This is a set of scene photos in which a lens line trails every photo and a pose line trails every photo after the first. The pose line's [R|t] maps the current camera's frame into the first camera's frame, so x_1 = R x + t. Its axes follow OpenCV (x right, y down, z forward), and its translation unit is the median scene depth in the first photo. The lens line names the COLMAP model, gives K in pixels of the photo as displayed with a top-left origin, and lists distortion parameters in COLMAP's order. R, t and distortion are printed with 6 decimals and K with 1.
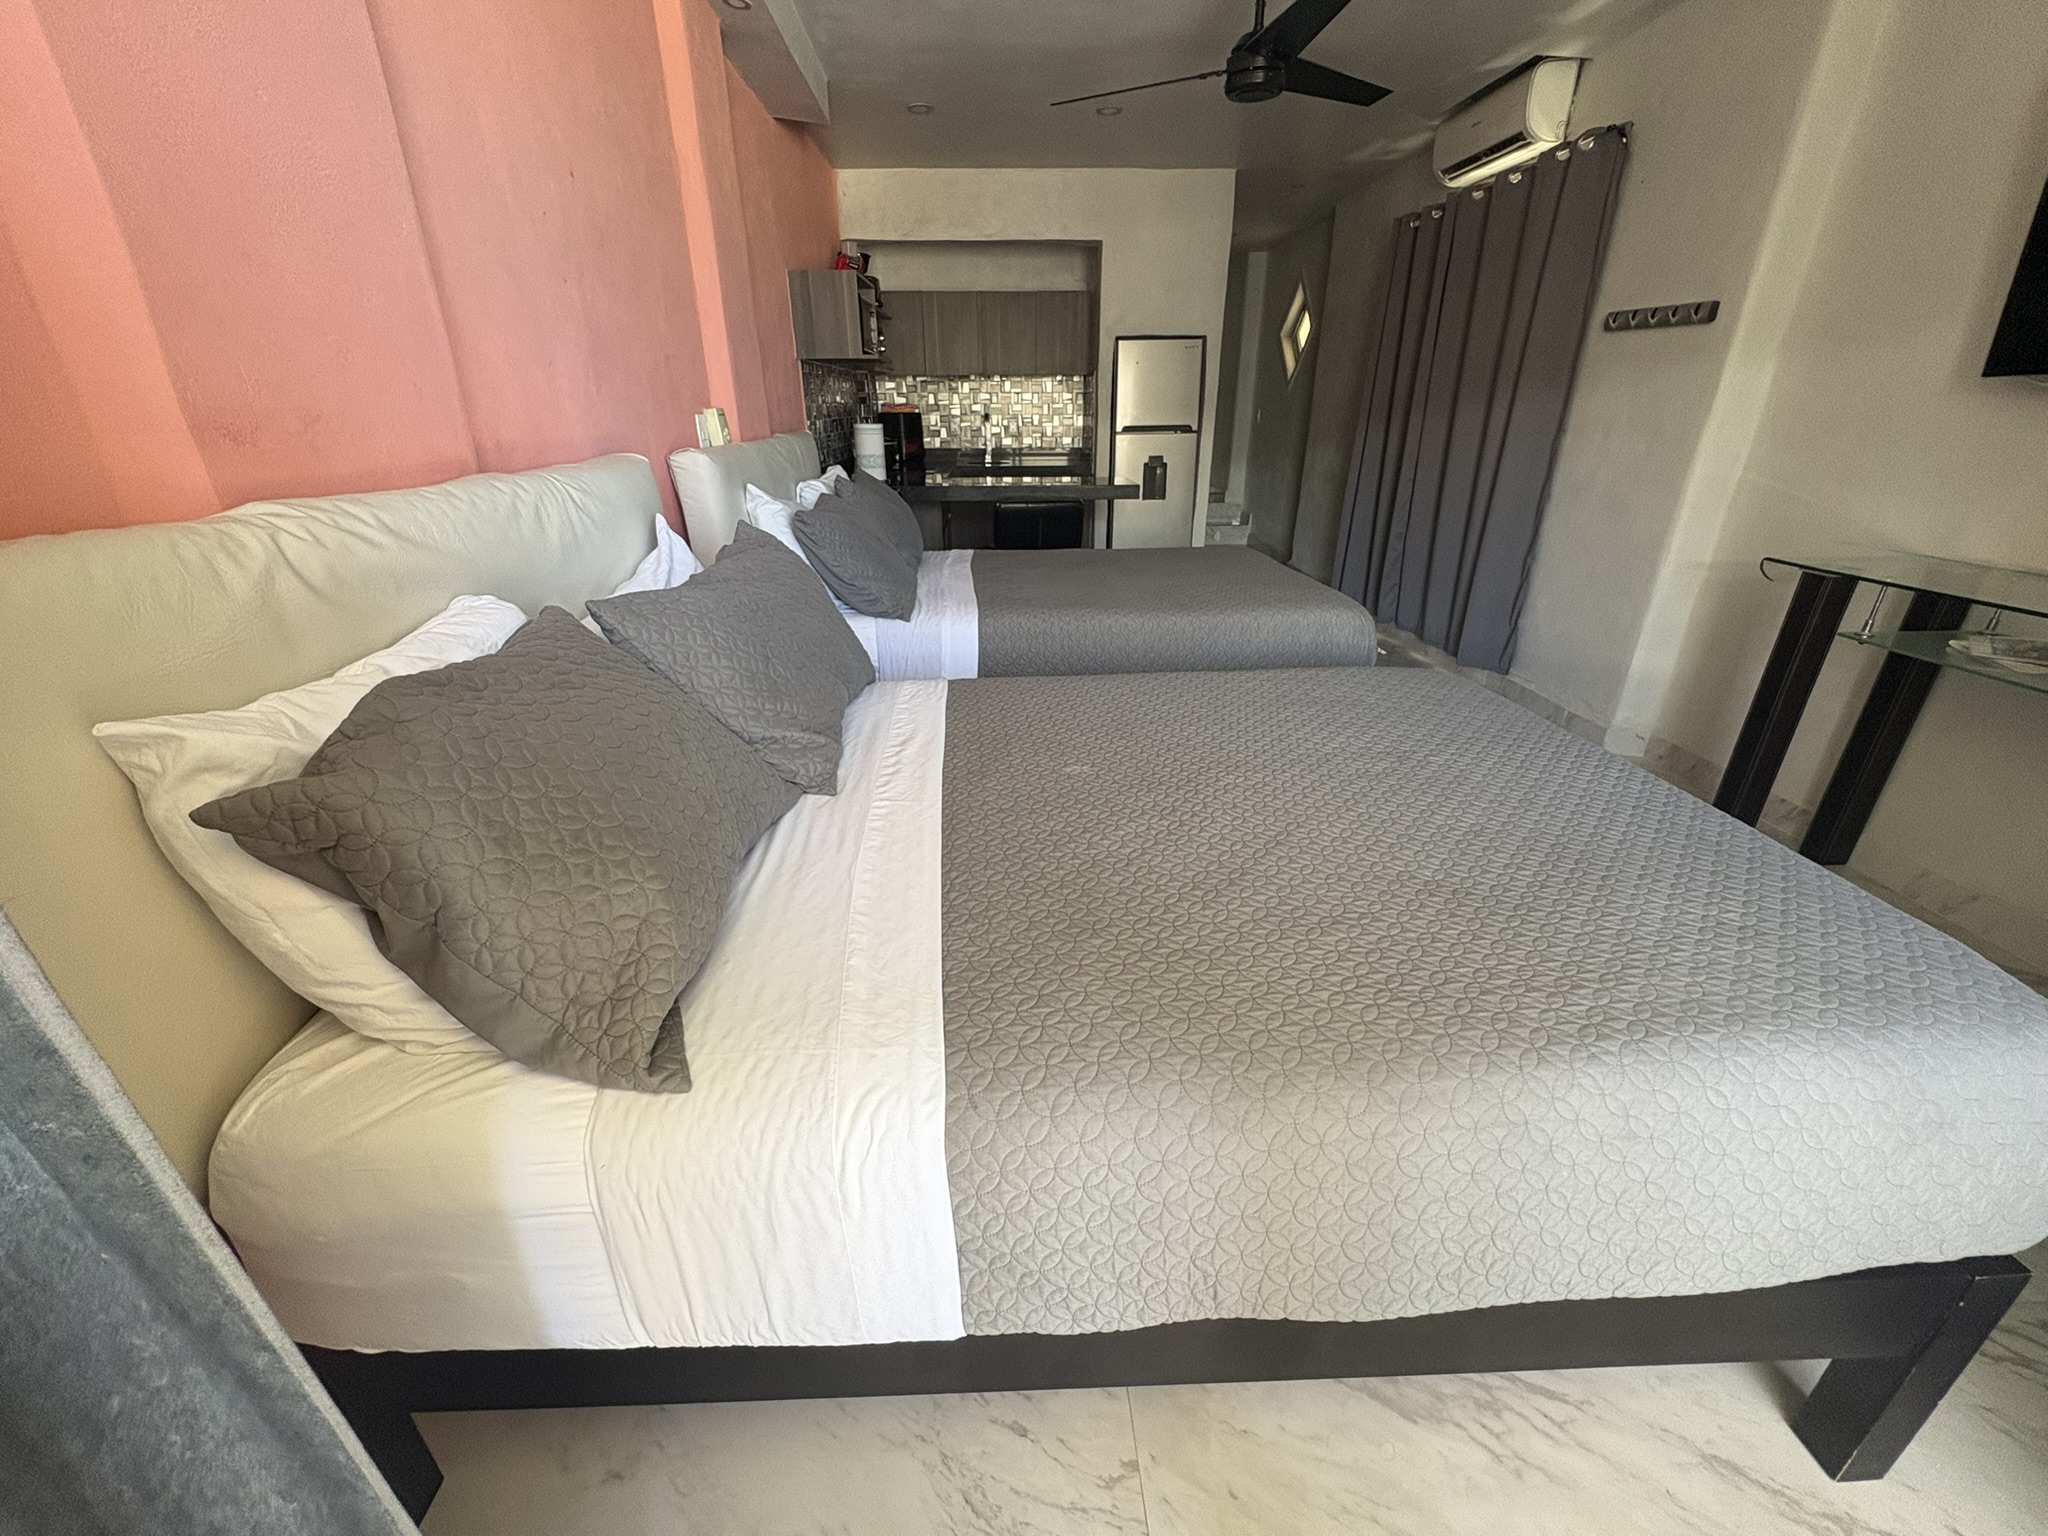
lens RADIAL K [[816.1, 0, 1026.8], [0, 816.1, 766.9], [0, 0, 1]] dist [0.000418, 0.000395]
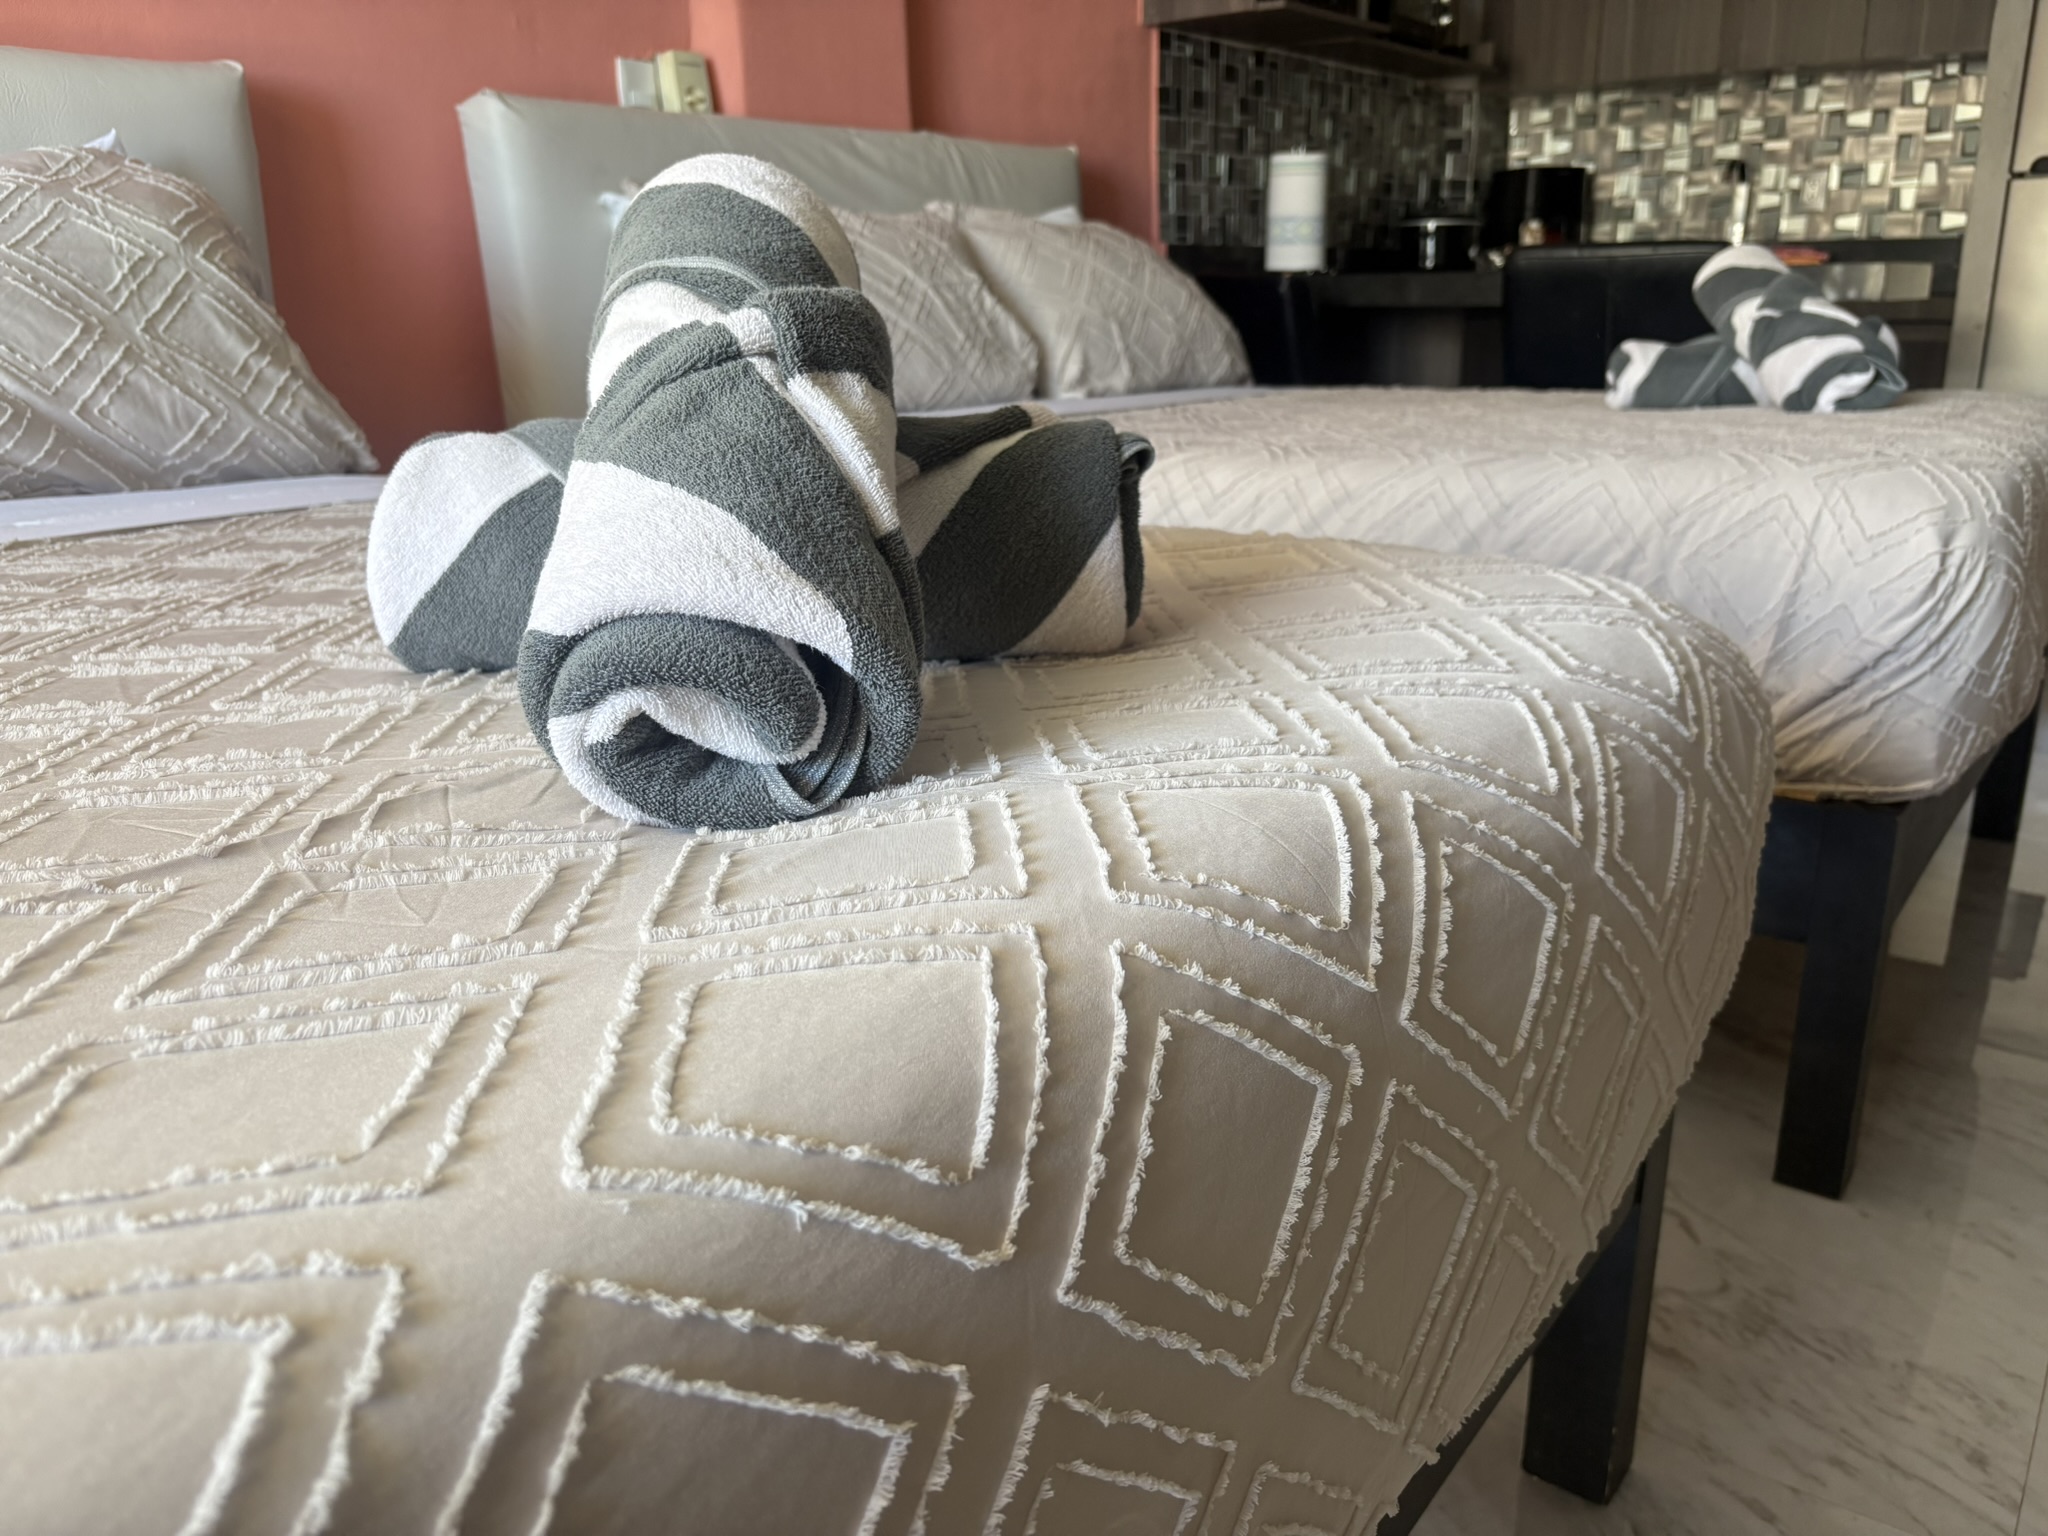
lens RADIAL K [[1563.3, 0, 1017.7], [0, 1563.3, 789.7], [0, 0, 1]] dist [0.036637, -0.043342]
pose [[0.768864, 0.183549, -0.612501, 0.275249], [-0.246073, 0.969075, -0.018489, 0.000820], [0.590166, 0.164935, 0.790253, 0.199678]]
